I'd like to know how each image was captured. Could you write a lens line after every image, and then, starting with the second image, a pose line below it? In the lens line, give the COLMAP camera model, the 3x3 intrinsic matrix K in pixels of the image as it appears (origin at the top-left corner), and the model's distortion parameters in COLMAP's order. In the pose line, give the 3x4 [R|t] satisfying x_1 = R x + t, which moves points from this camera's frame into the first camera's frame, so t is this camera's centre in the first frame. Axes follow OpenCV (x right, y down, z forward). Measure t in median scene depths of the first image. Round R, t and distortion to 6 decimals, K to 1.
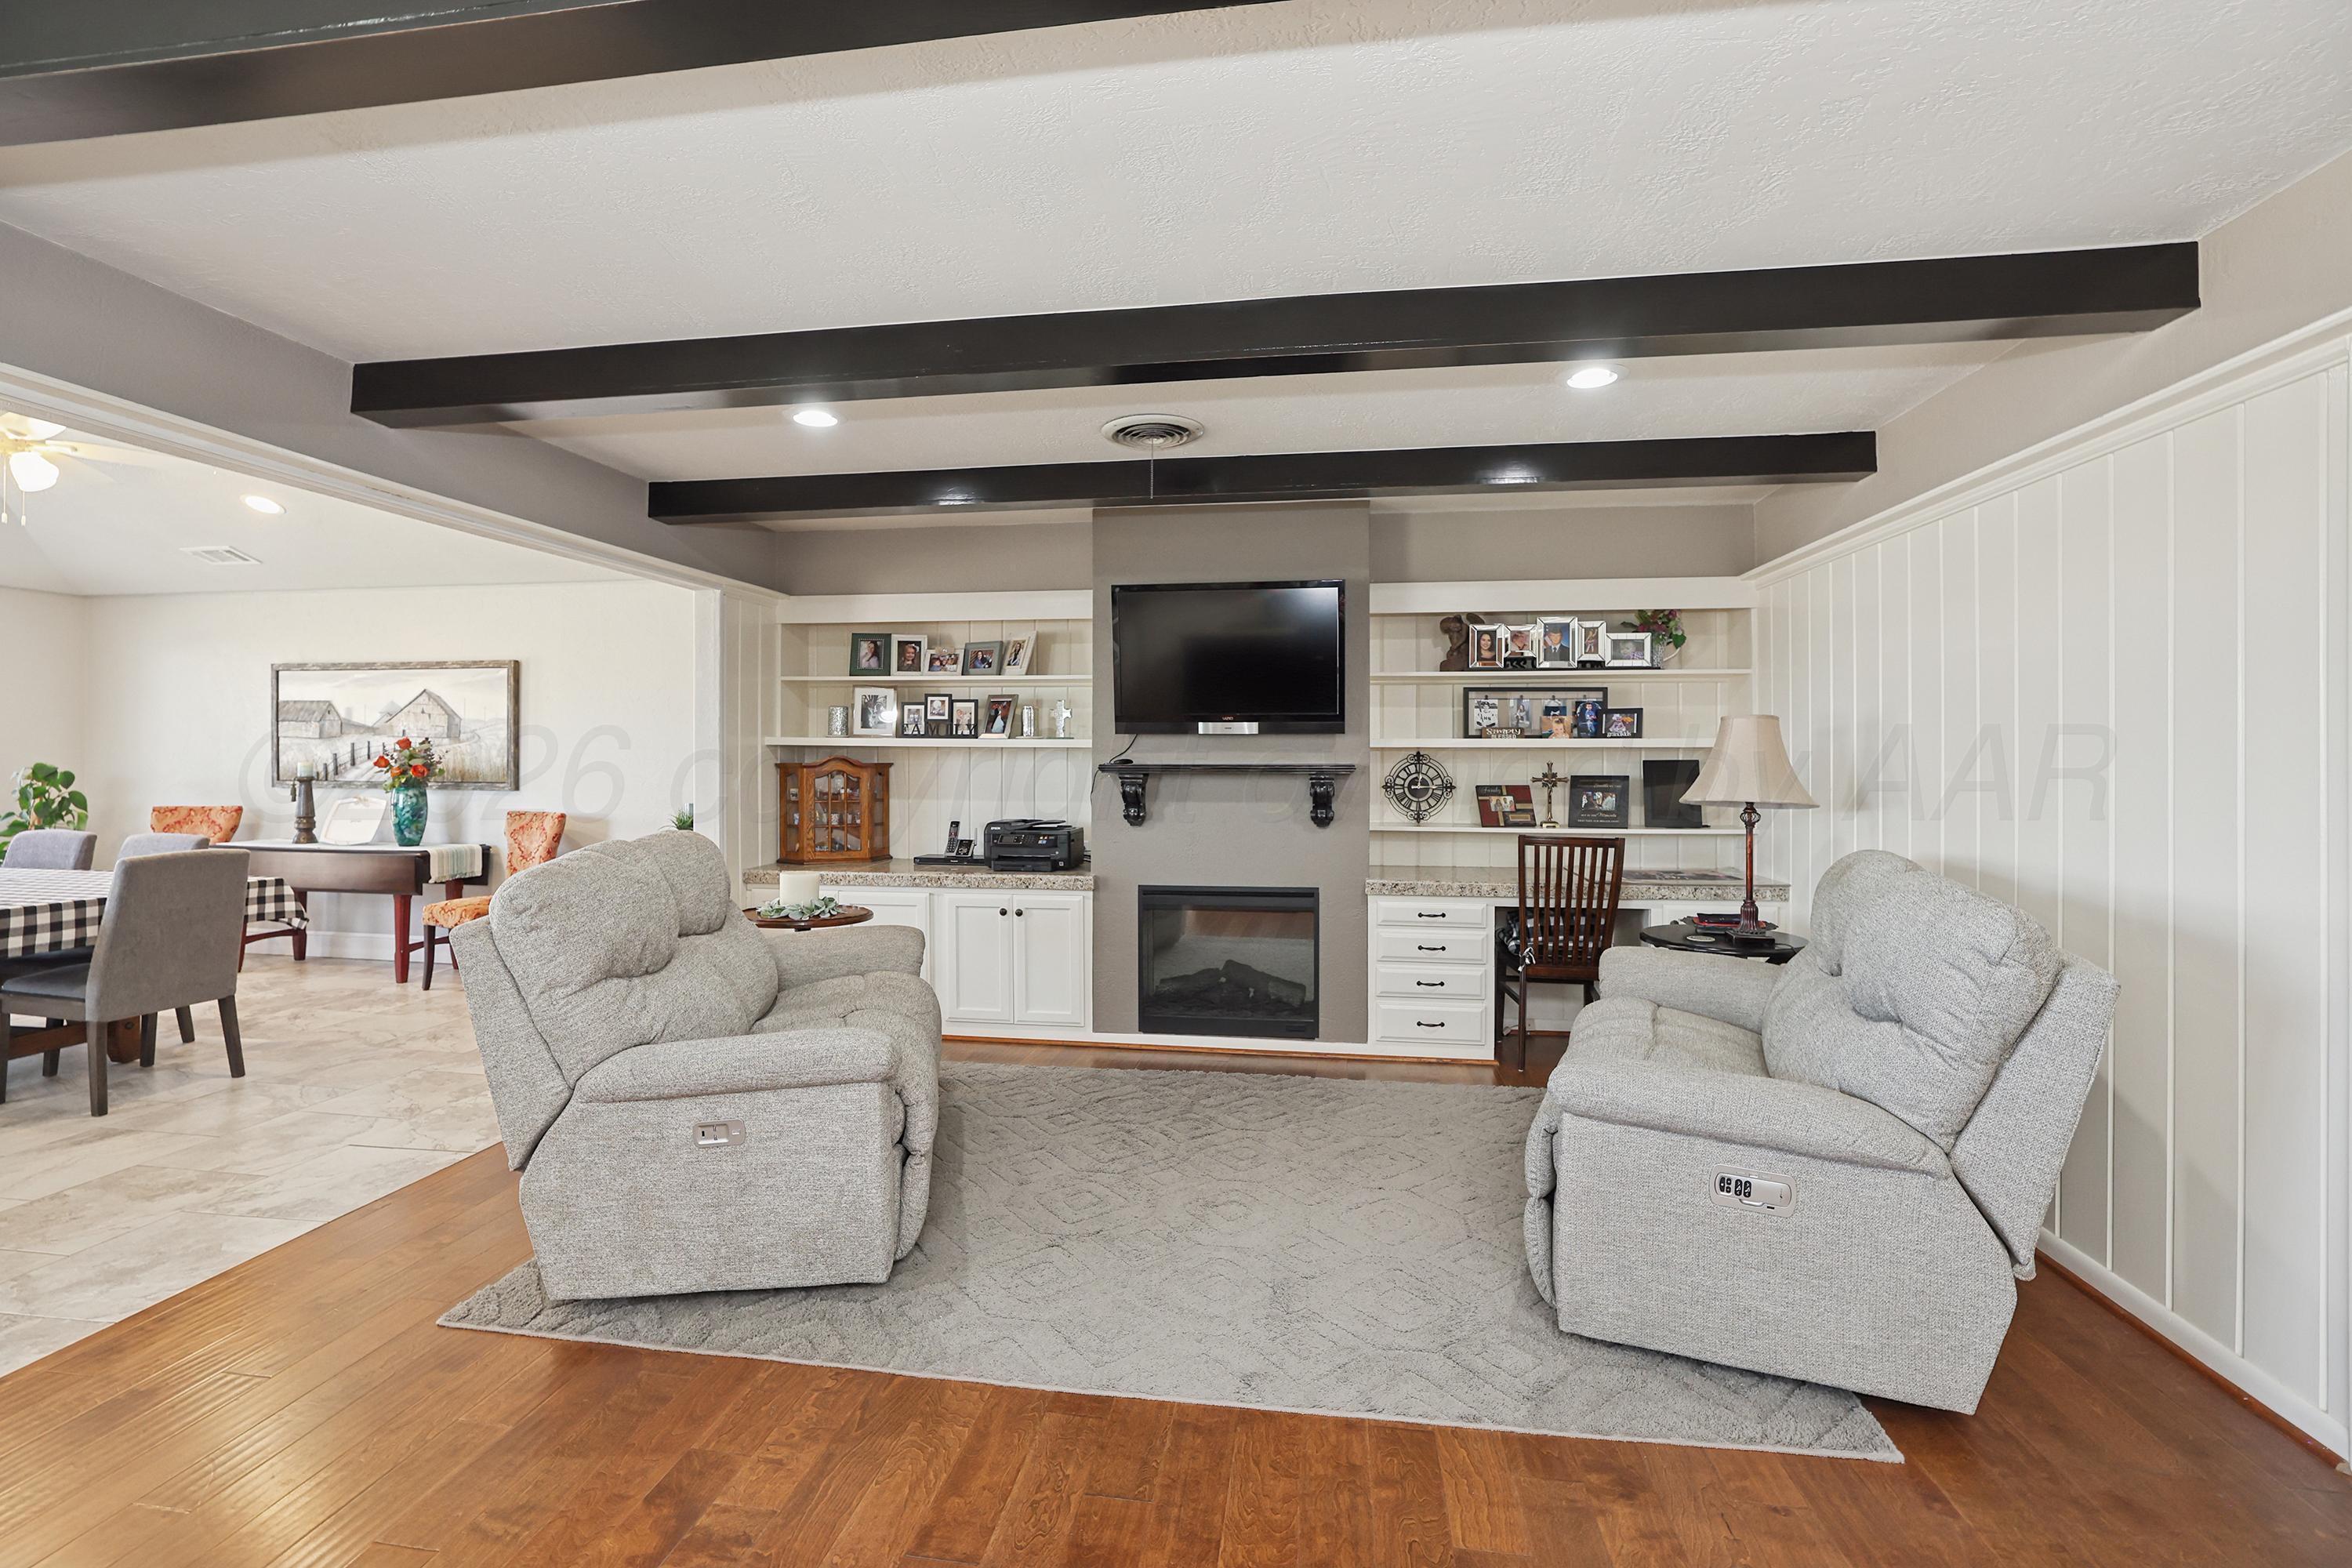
lens RADIAL K [[1030.4, 0, 1176.7], [0, 1030.4, 755.9], [0, 0, 1]] dist [-0.040954, 0.018208]
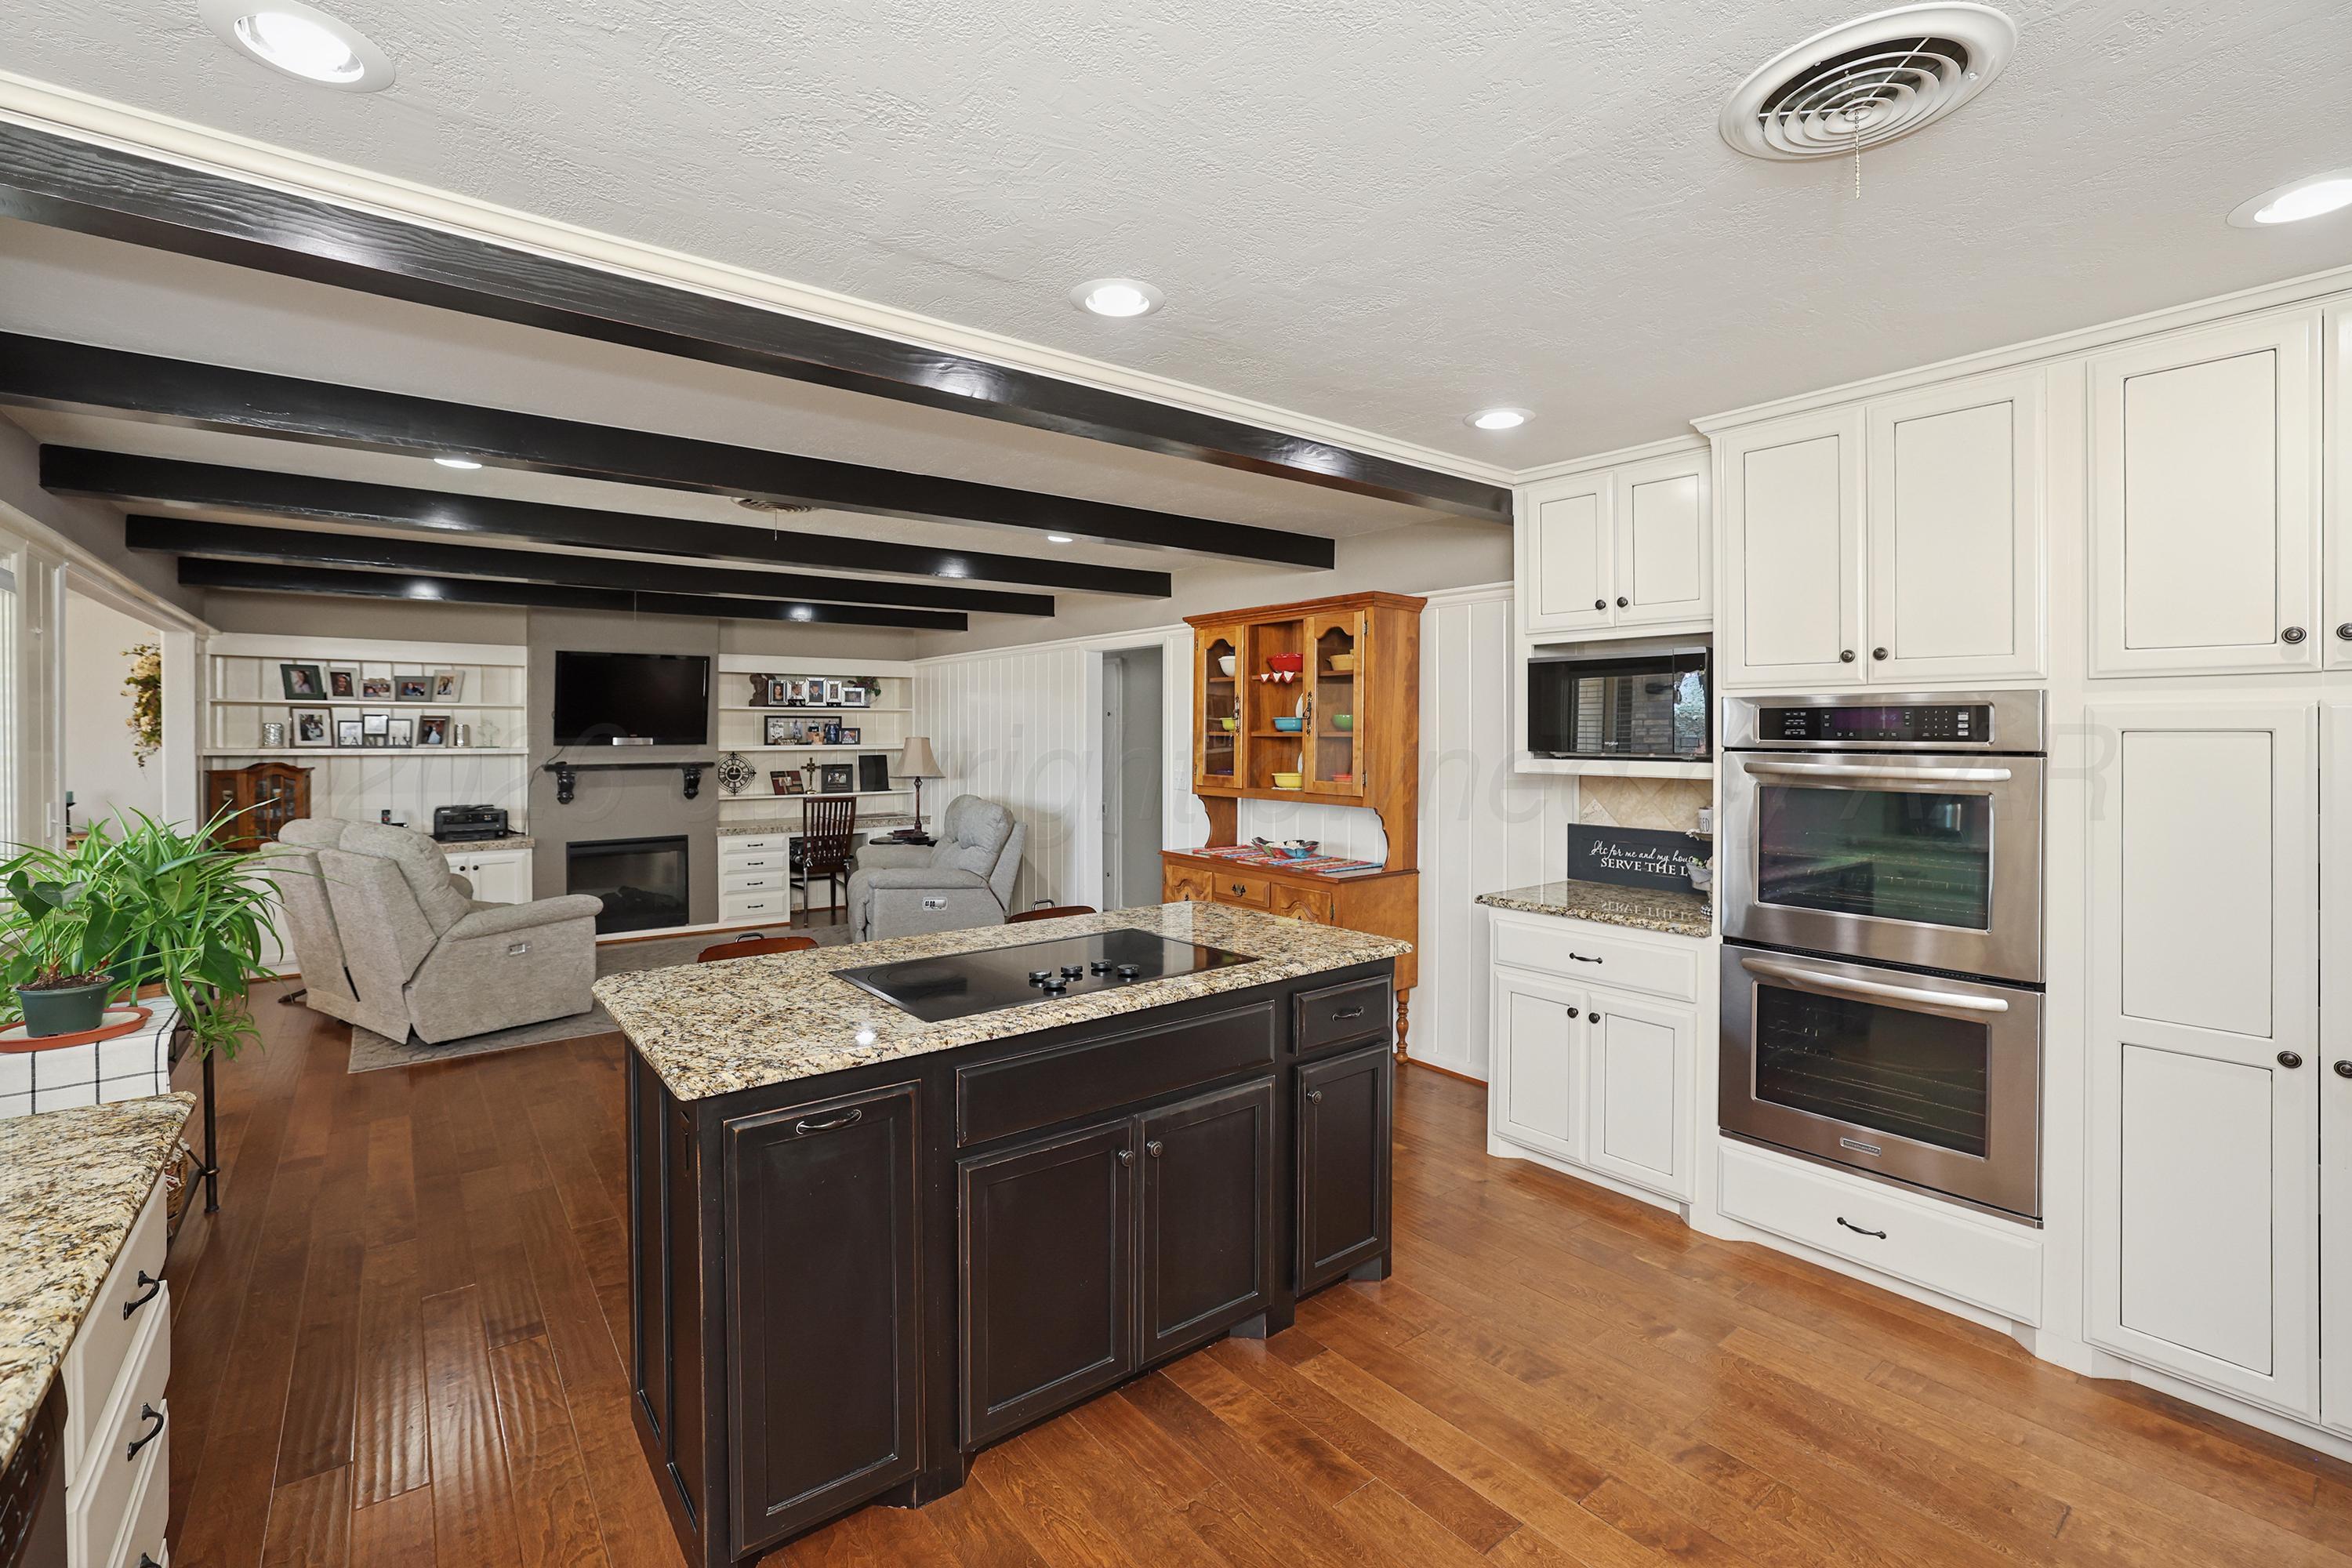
lens RADIAL K [[1030.4, 0, 1176.7], [0, 1030.4, 755.9], [0, 0, 1]] dist [-0.040954, 0.018208]
pose [[0.691345, -0.018511, 0.722288, -0.510540], [-0.000768, 0.999652, 0.026354, -0.046194], [-0.722525, -0.018775, 0.691090, -0.732307]]
